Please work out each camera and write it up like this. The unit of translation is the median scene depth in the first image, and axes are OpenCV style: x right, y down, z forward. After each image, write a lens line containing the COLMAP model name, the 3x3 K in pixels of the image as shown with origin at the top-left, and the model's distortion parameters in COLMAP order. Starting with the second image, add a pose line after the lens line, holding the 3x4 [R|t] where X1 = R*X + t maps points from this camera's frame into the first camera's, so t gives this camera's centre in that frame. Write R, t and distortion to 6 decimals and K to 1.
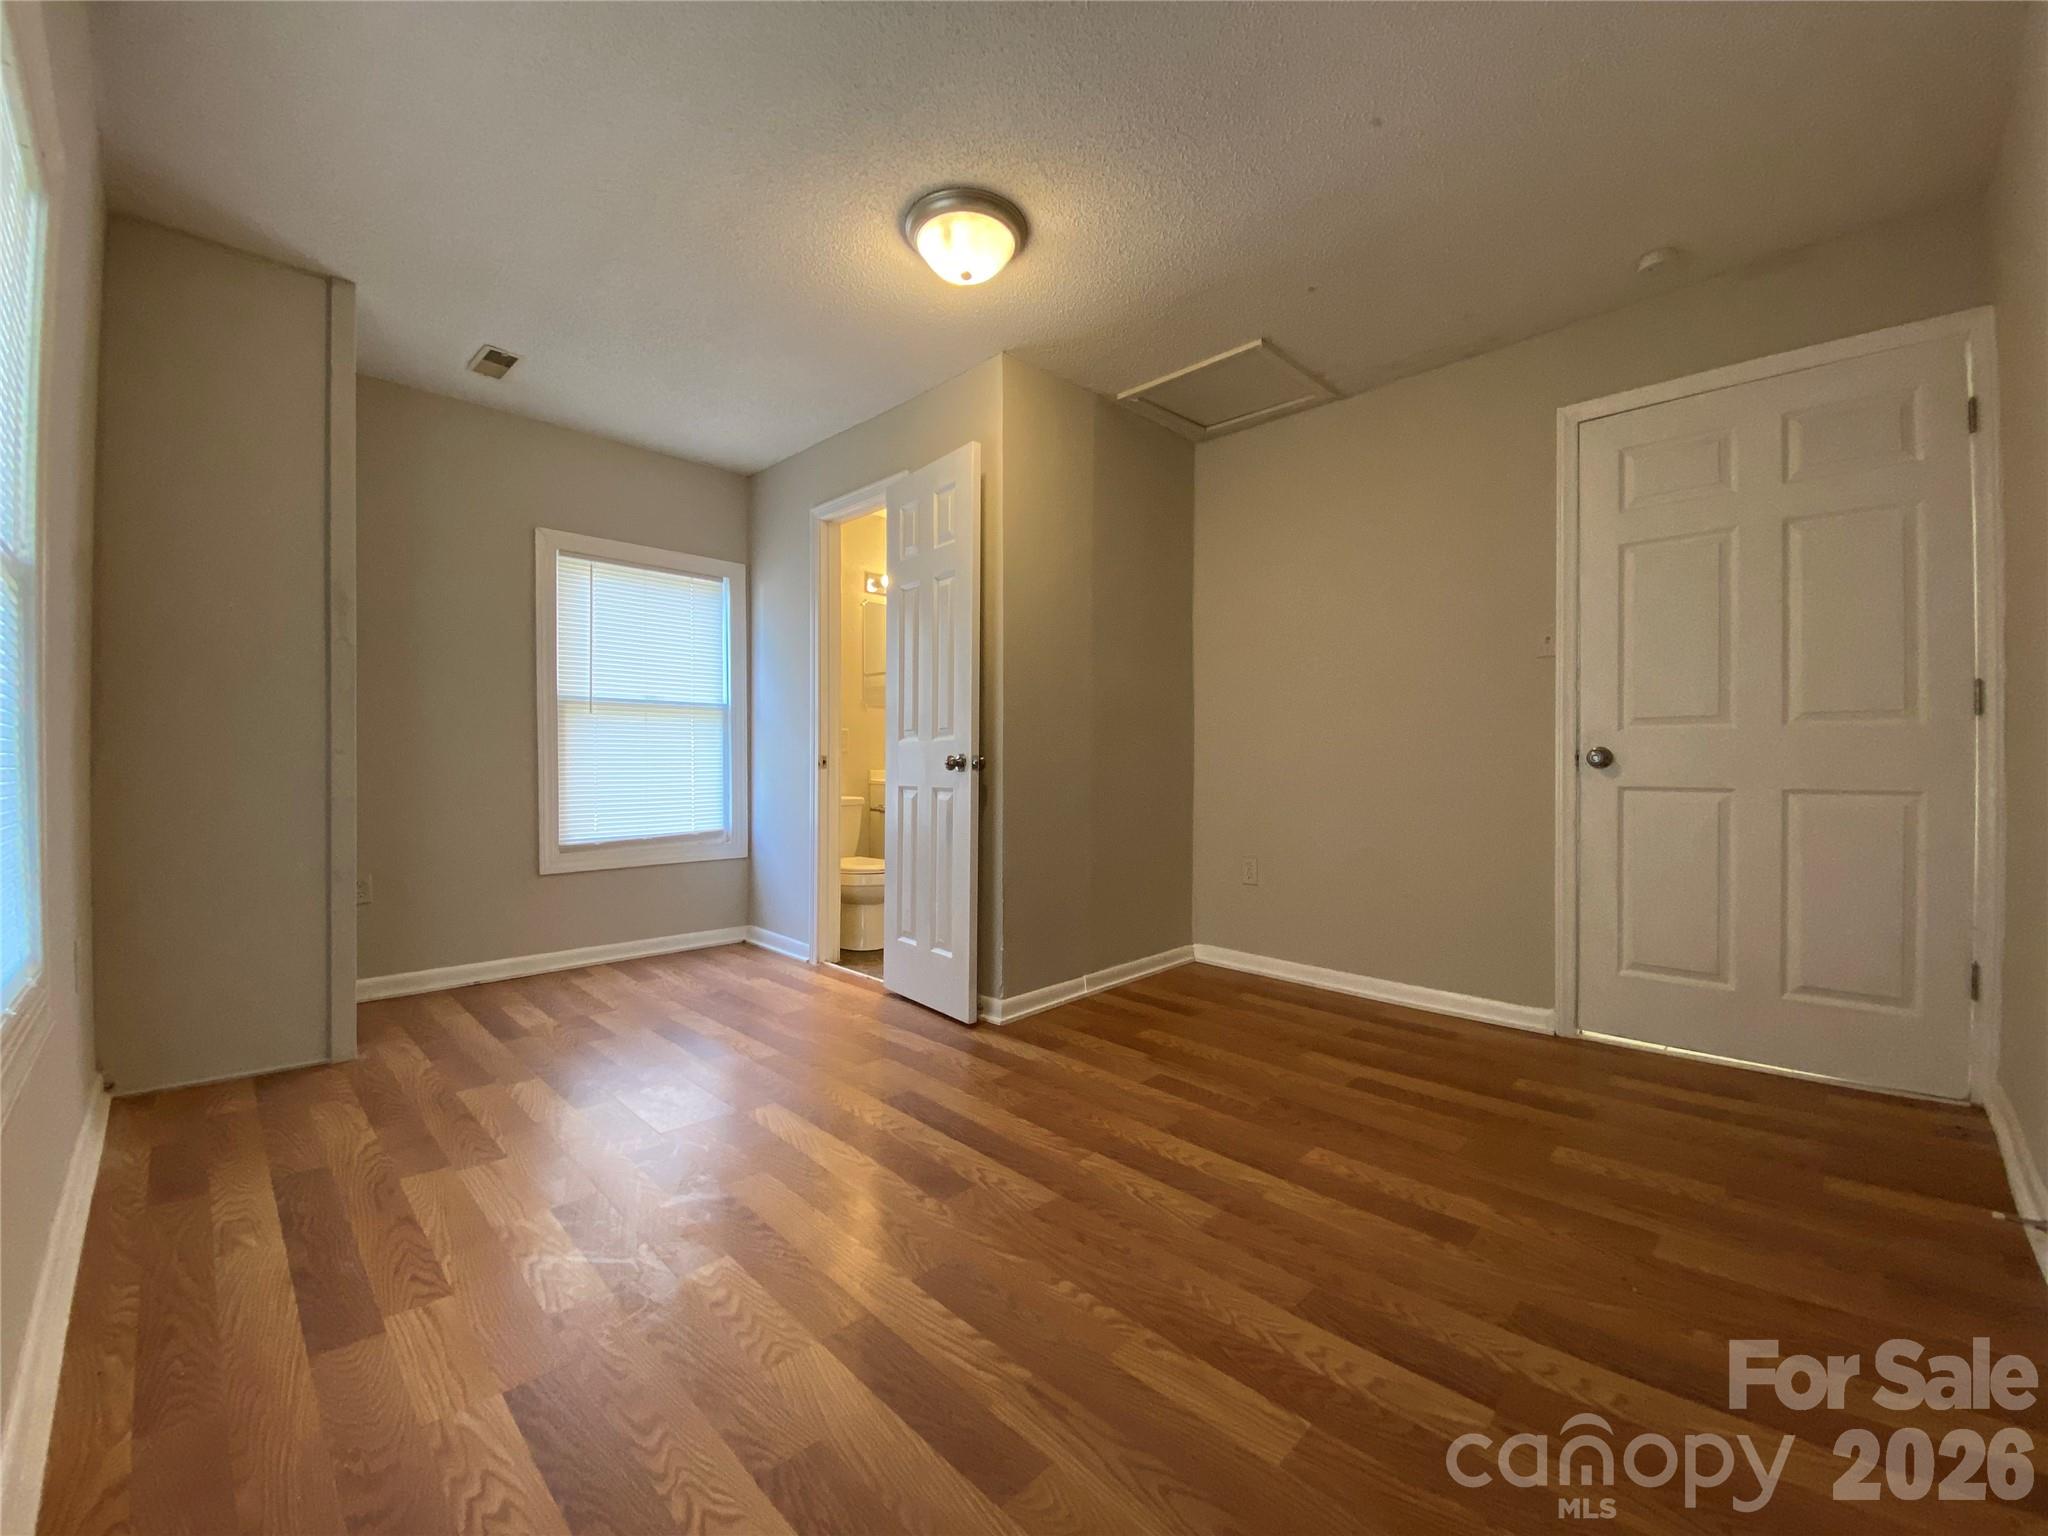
lens RADIAL K [[842.5, 0, 1020.5], [0, 842.5, 764.0], [0, 0, 1]] dist [0.002258, -0.009924]
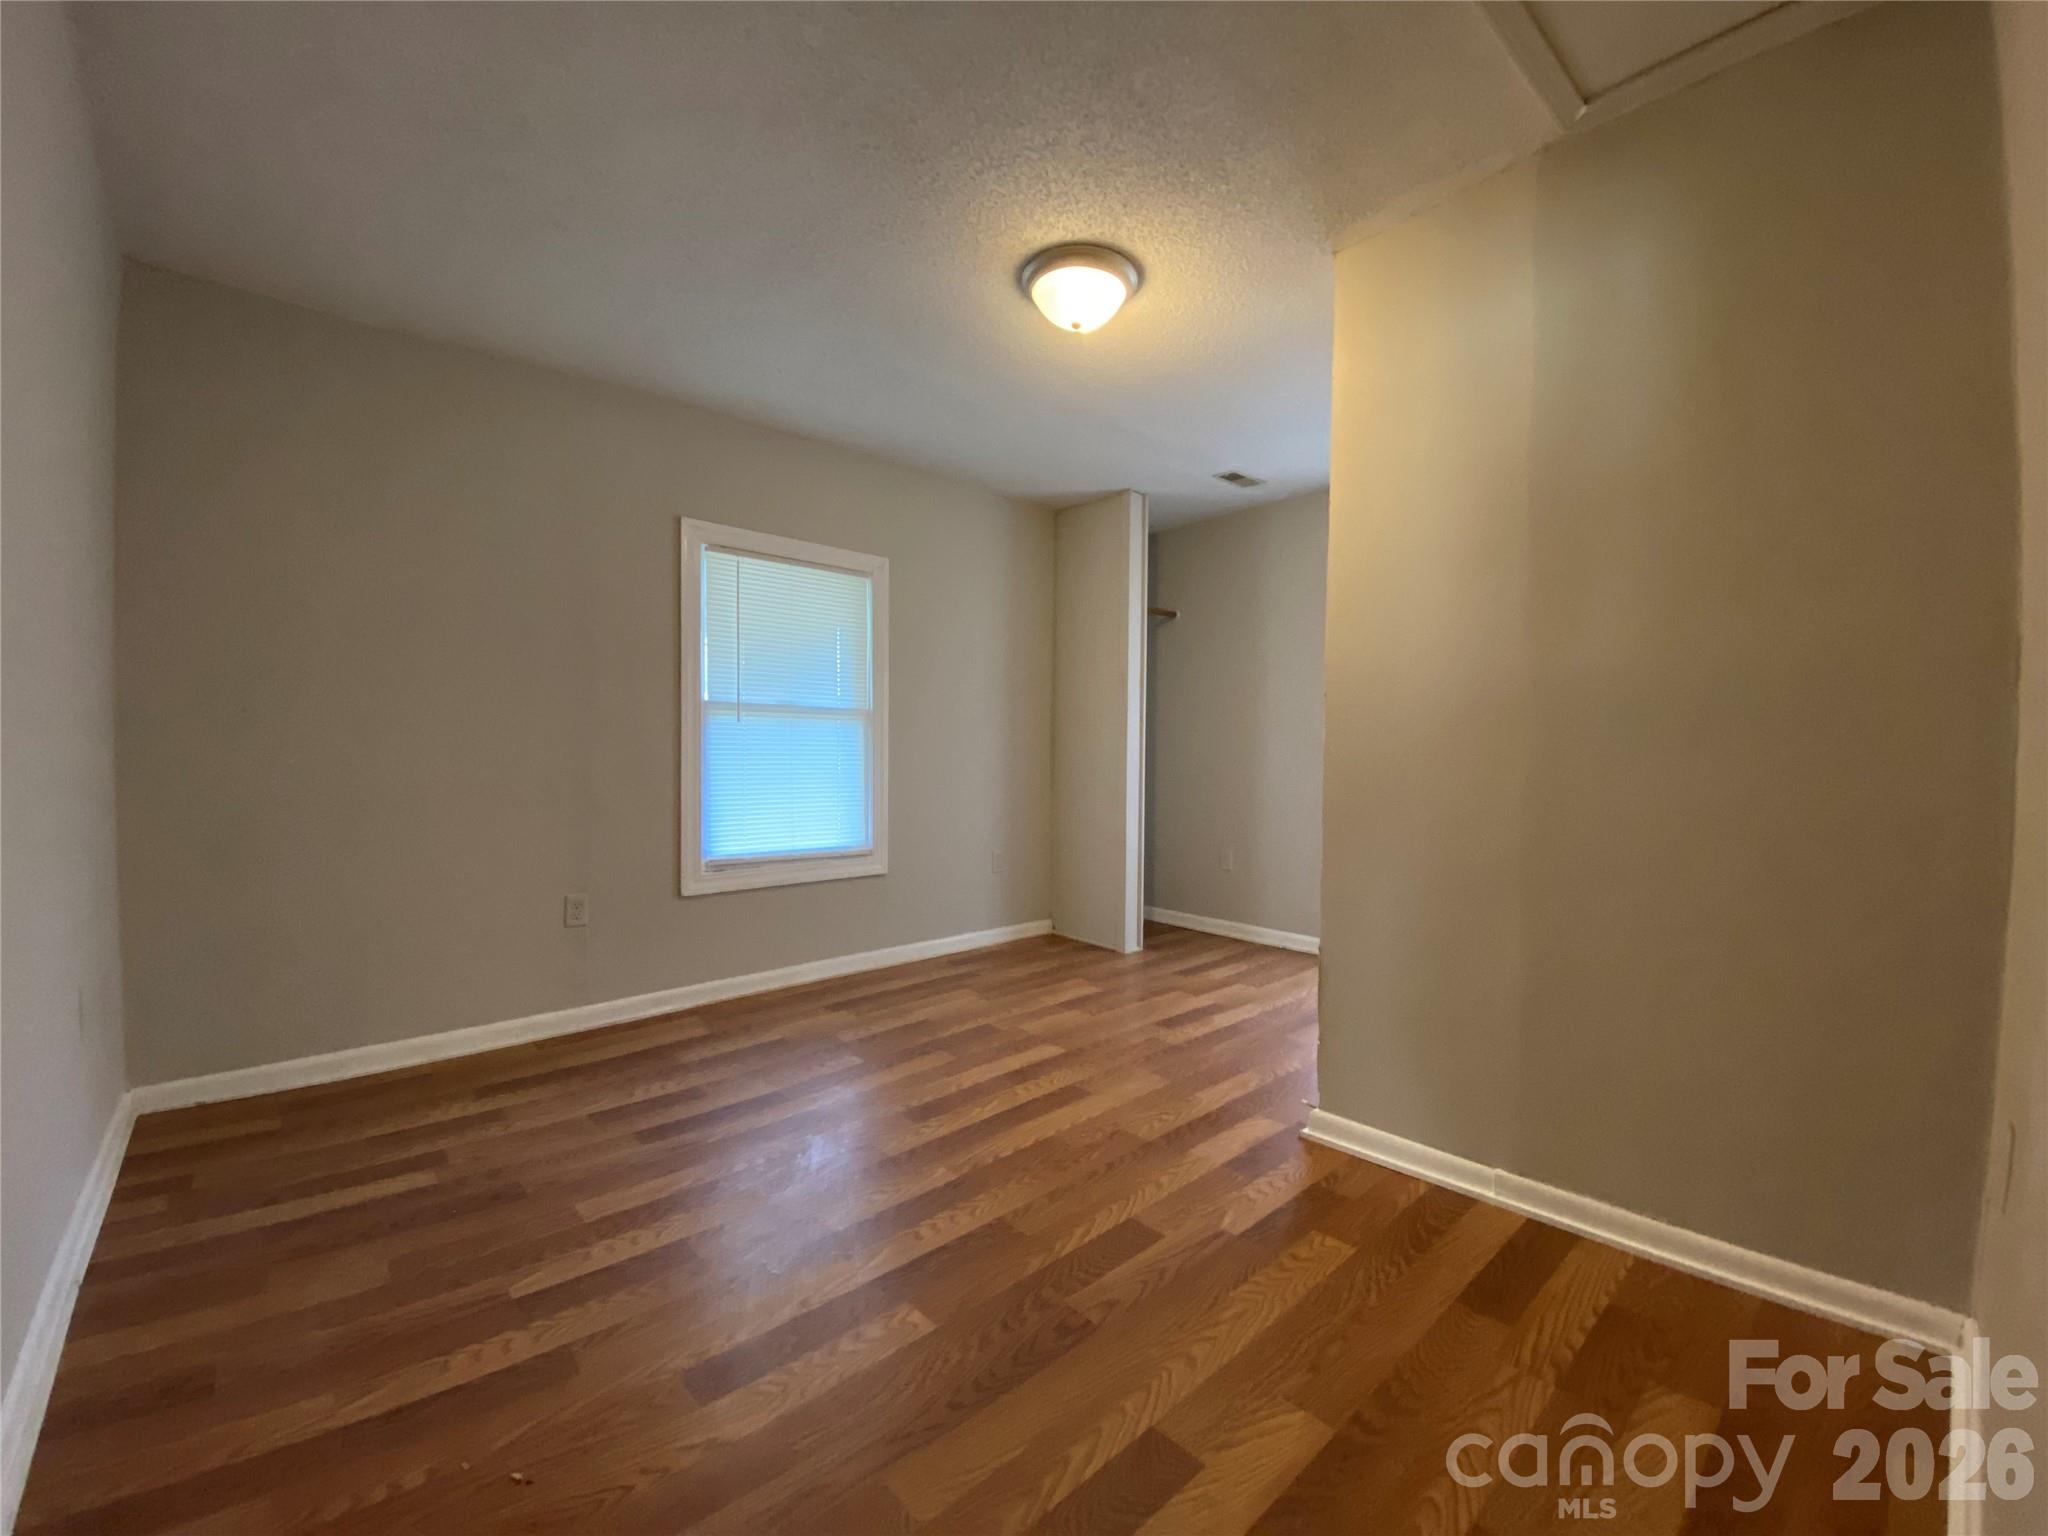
lens RADIAL K [[842.5, 0, 1020.5], [0, 842.5, 764.0], [0, 0, 1]] dist [0.002258, -0.009924]
pose [[-0.054901, 0.020276, -0.998286, 1.003694], [-0.017144, 0.999627, 0.021246, -0.060231], [0.998345, 0.018281, -0.054533, 1.021796]]
